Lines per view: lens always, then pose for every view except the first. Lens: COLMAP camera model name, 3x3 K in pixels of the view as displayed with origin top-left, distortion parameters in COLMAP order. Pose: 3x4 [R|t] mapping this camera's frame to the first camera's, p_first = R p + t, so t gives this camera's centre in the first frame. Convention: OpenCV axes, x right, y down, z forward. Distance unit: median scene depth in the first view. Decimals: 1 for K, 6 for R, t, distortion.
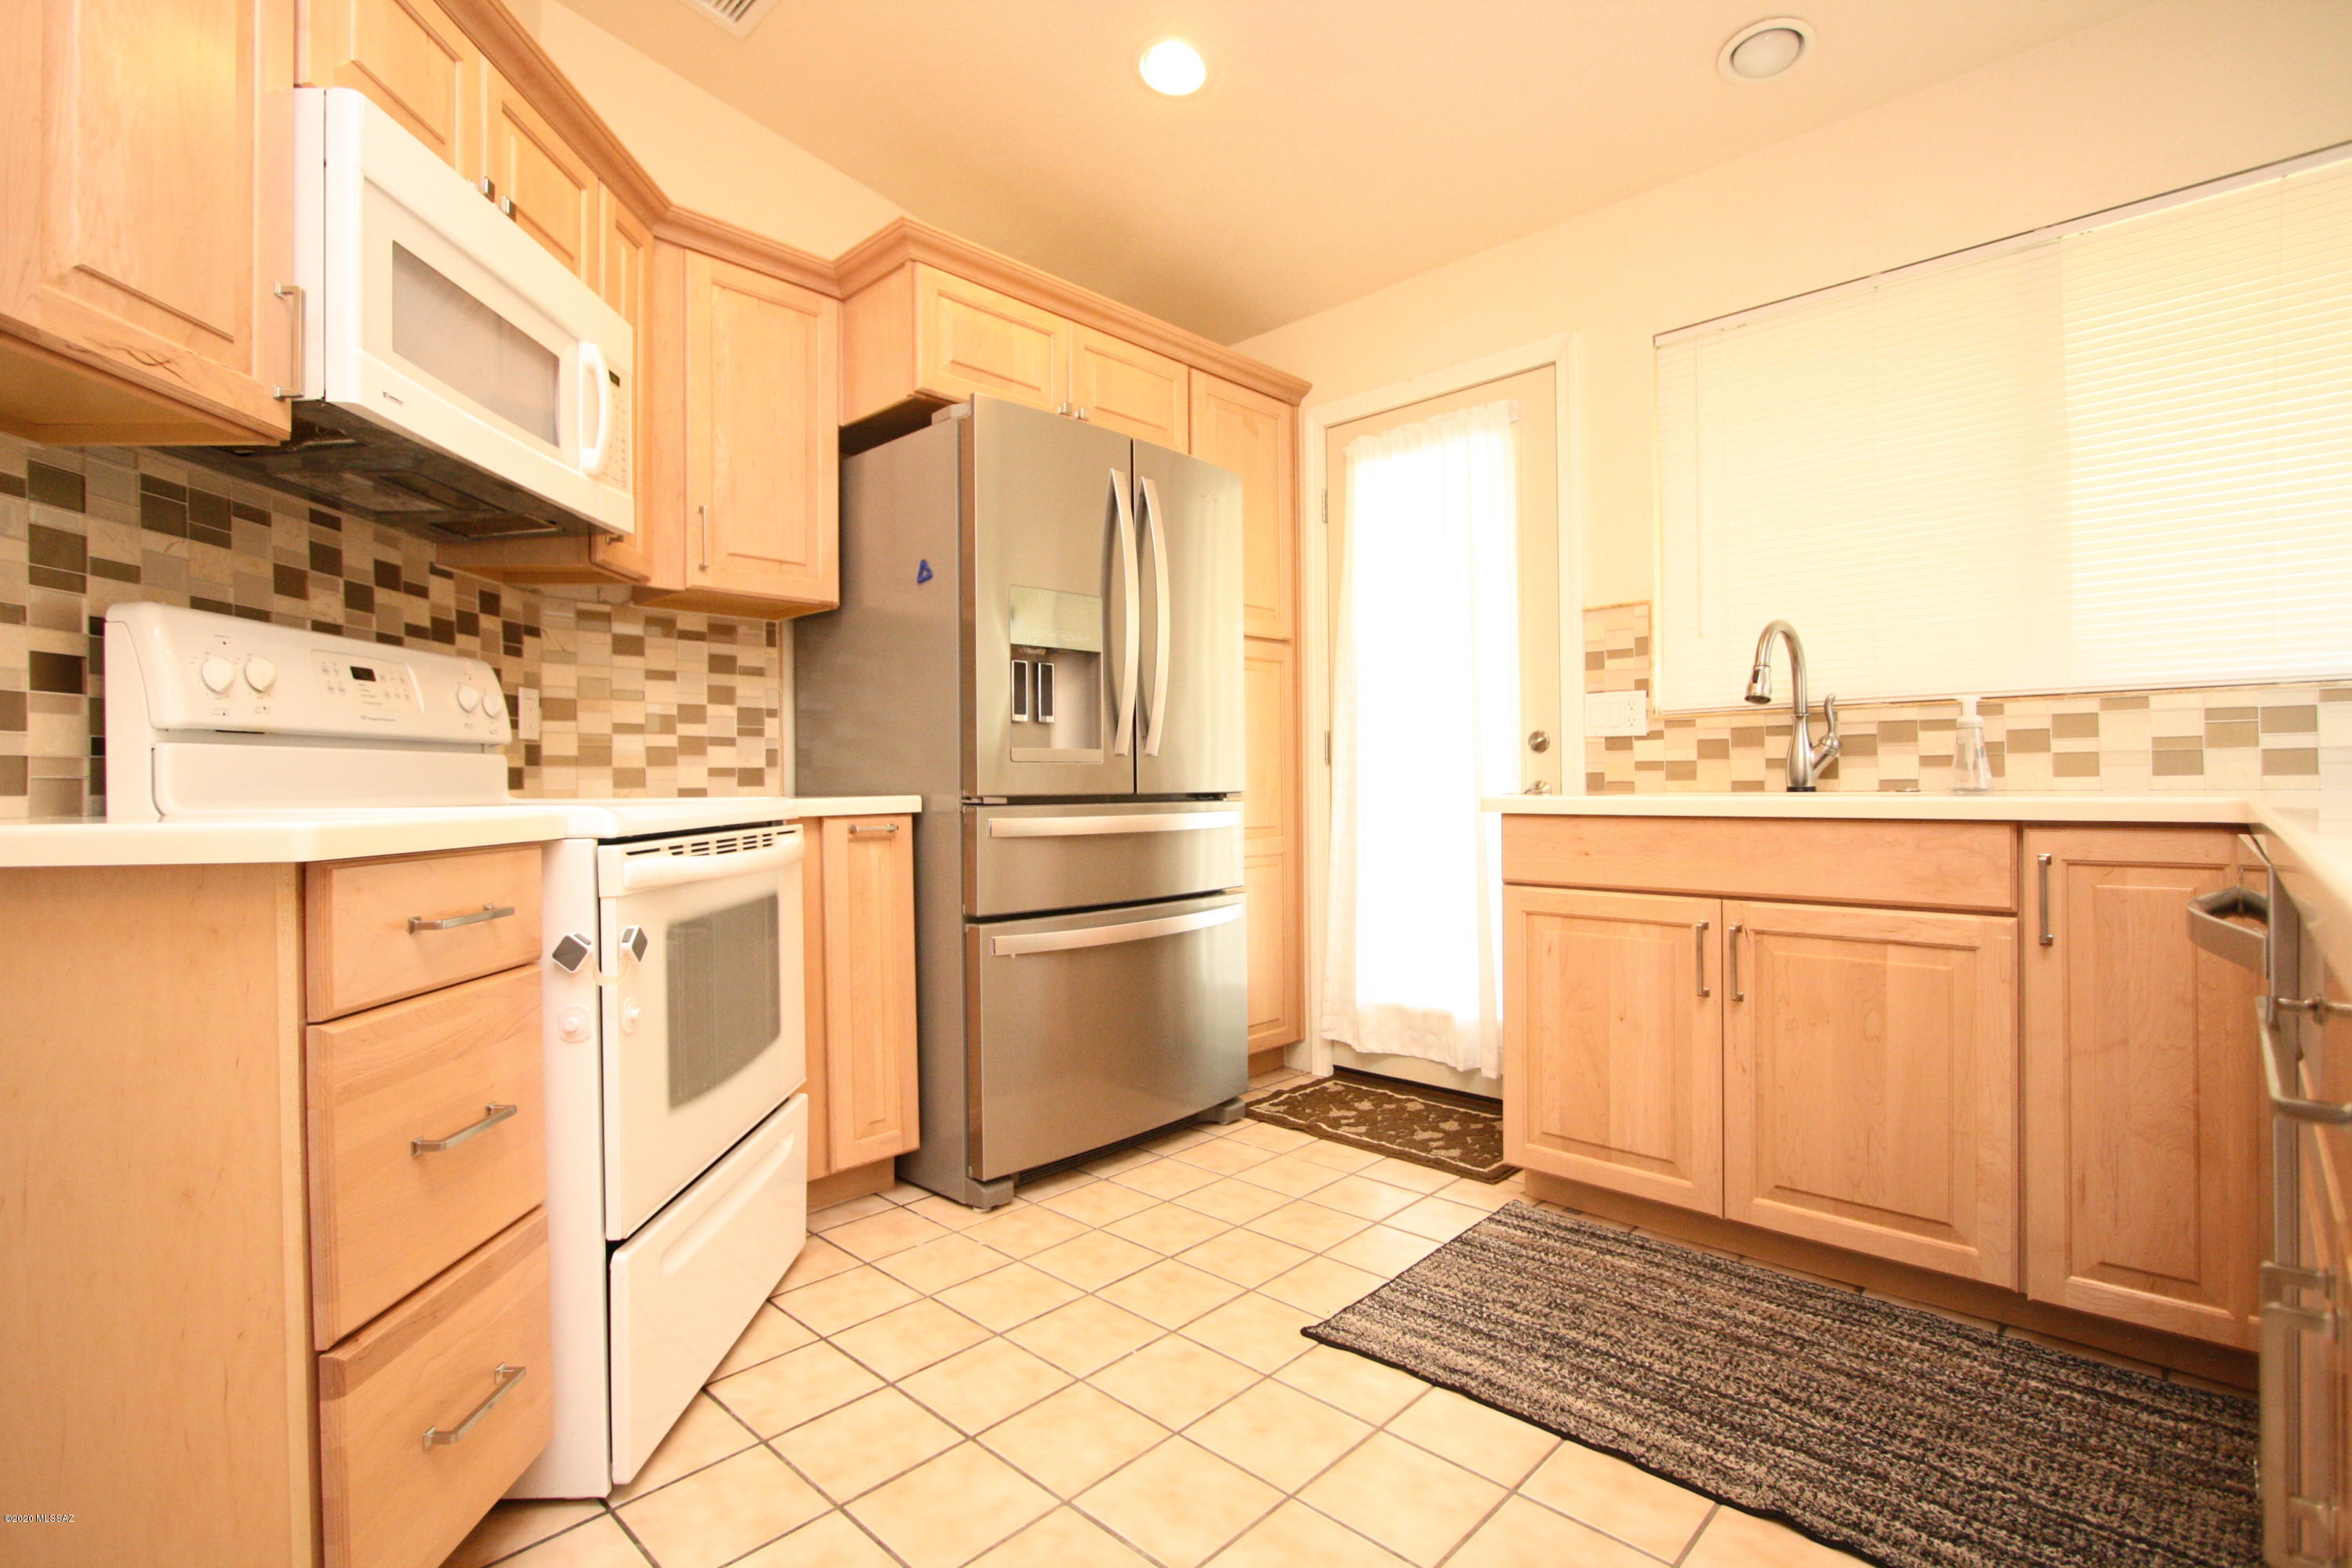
lens RADIAL K [[1099.0, 0, 1174.2], [0, 1099.0, 778.3], [0, 0, 1]] dist [-0.016660, 0.001726]
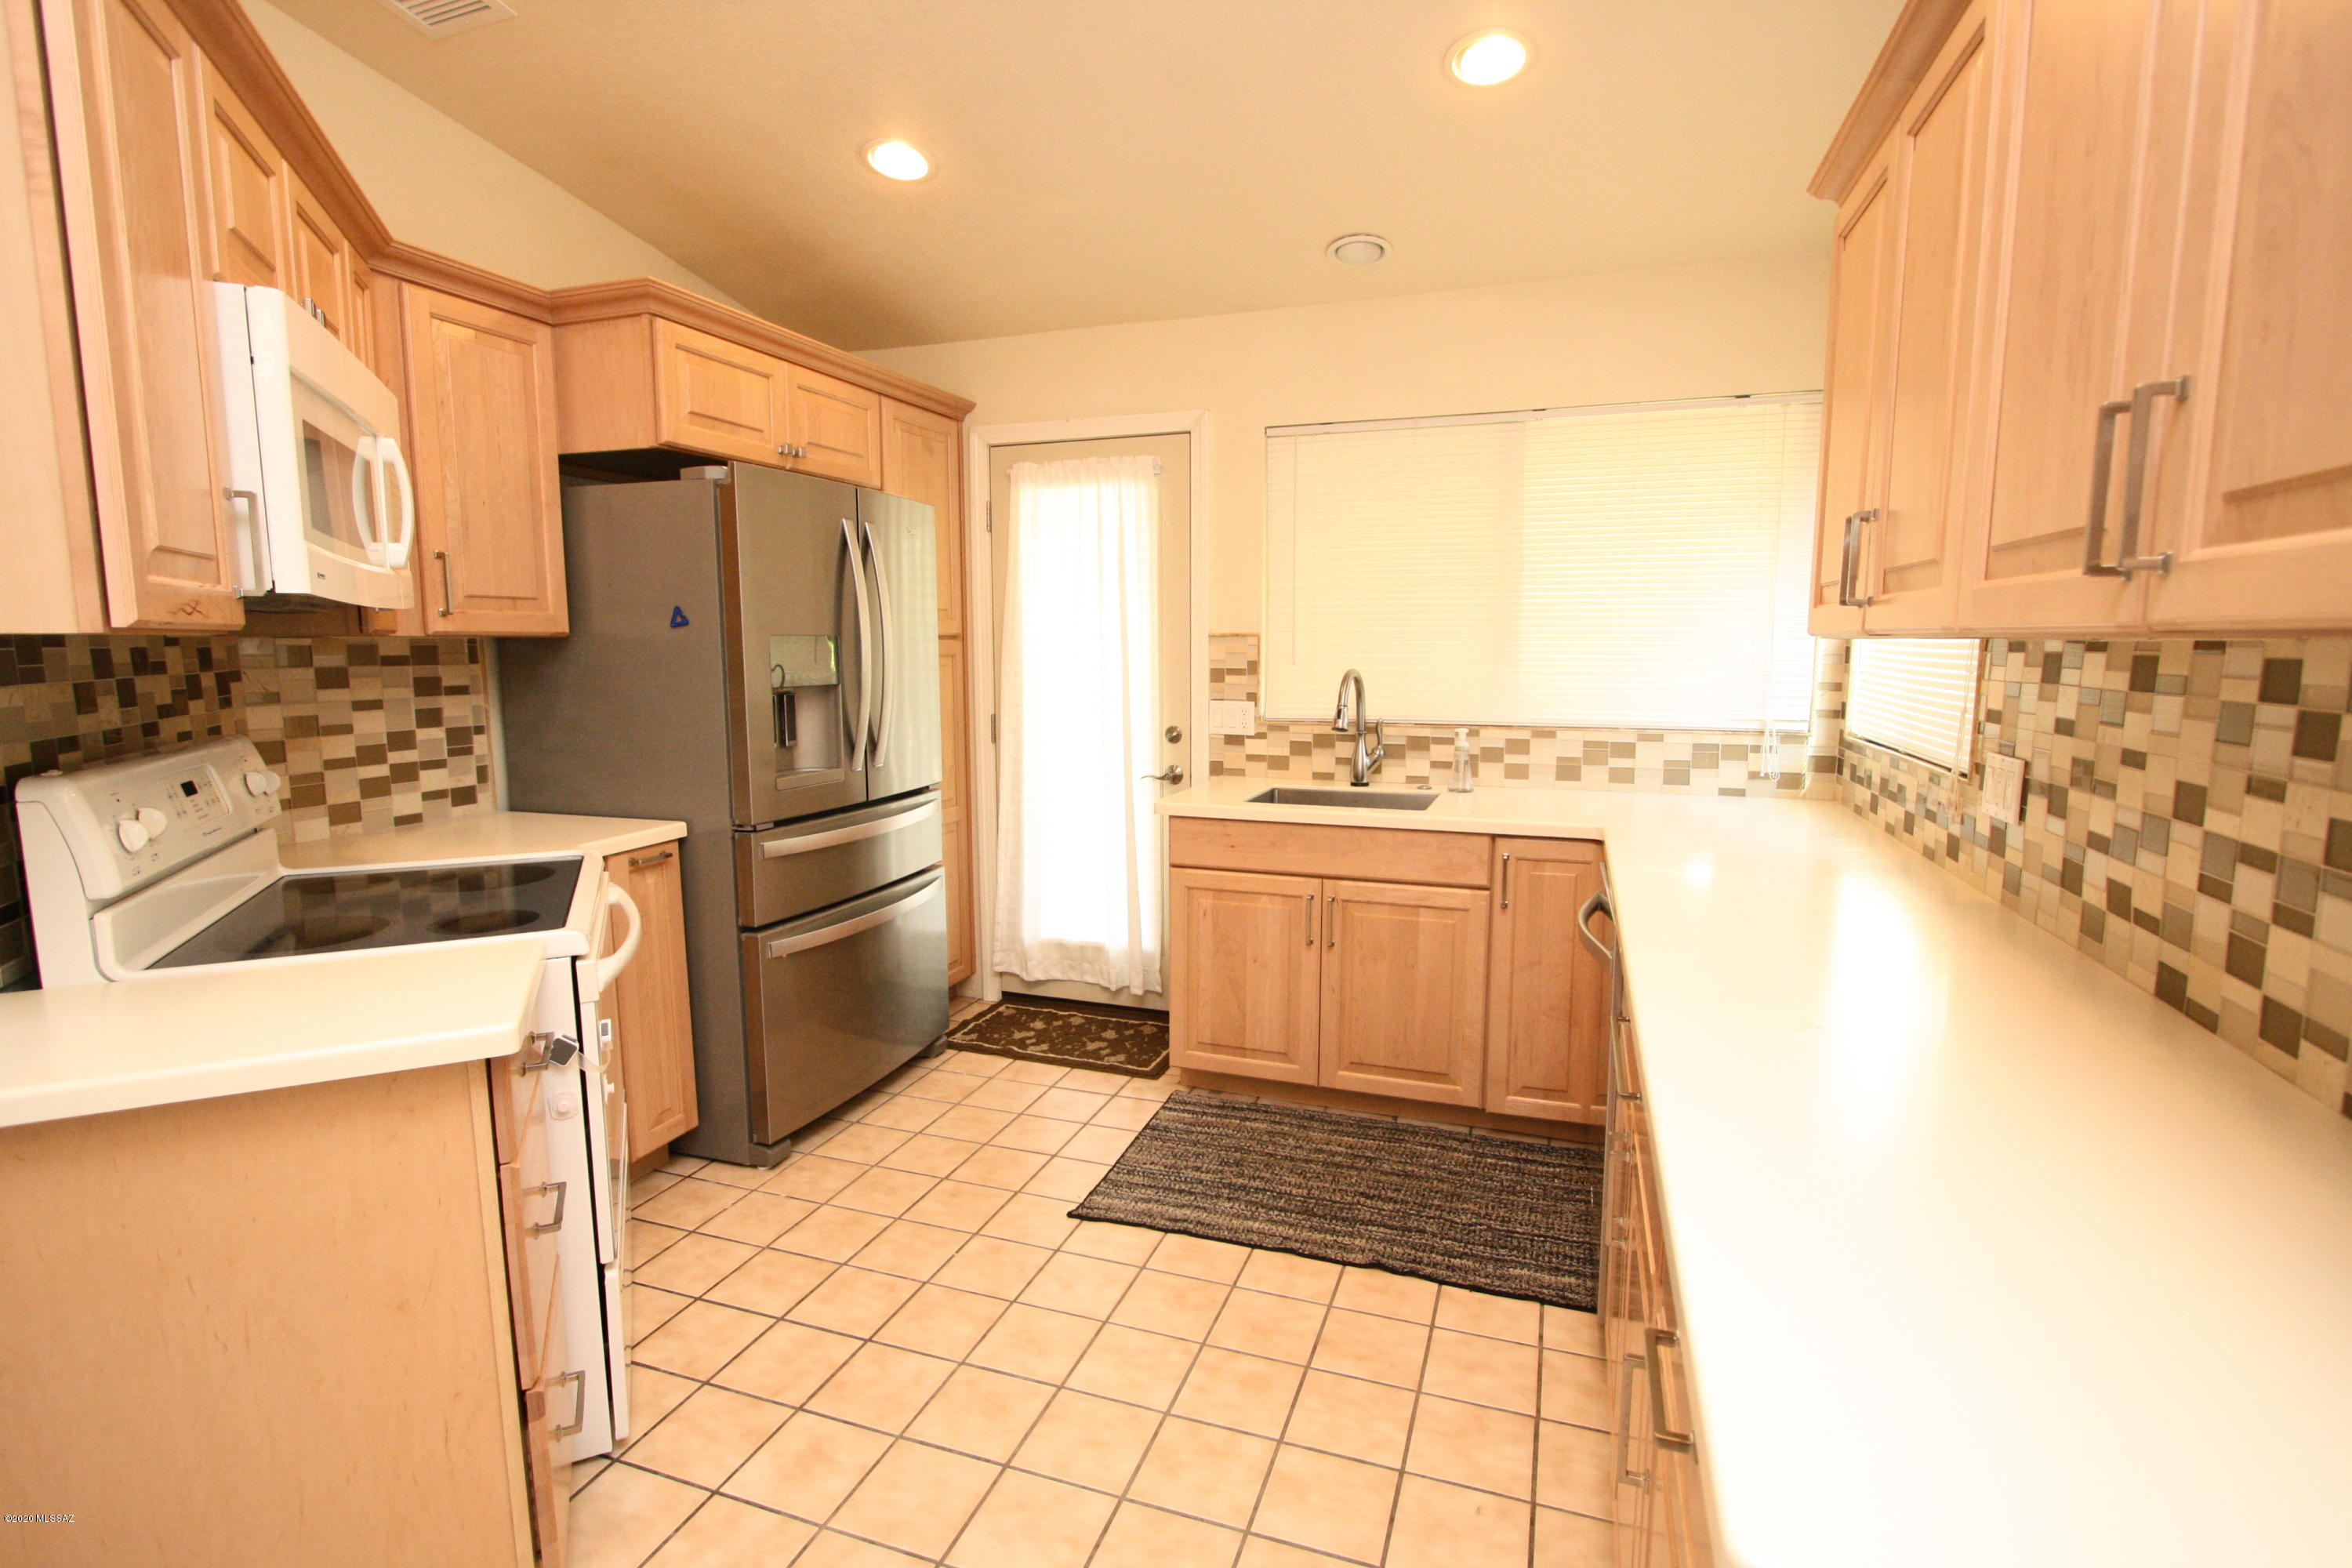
lens RADIAL K [[1099.0, 0, 1176.4], [0, 1099.0, 781.4], [0, 0, 1]] dist [-0.016660, 0.001726]
pose [[0.911800, -0.043261, 0.408349, -0.238173], [-0.008412, 0.992259, 0.123904, -0.173206], [-0.410548, -0.116411, 0.904377, -0.207400]]
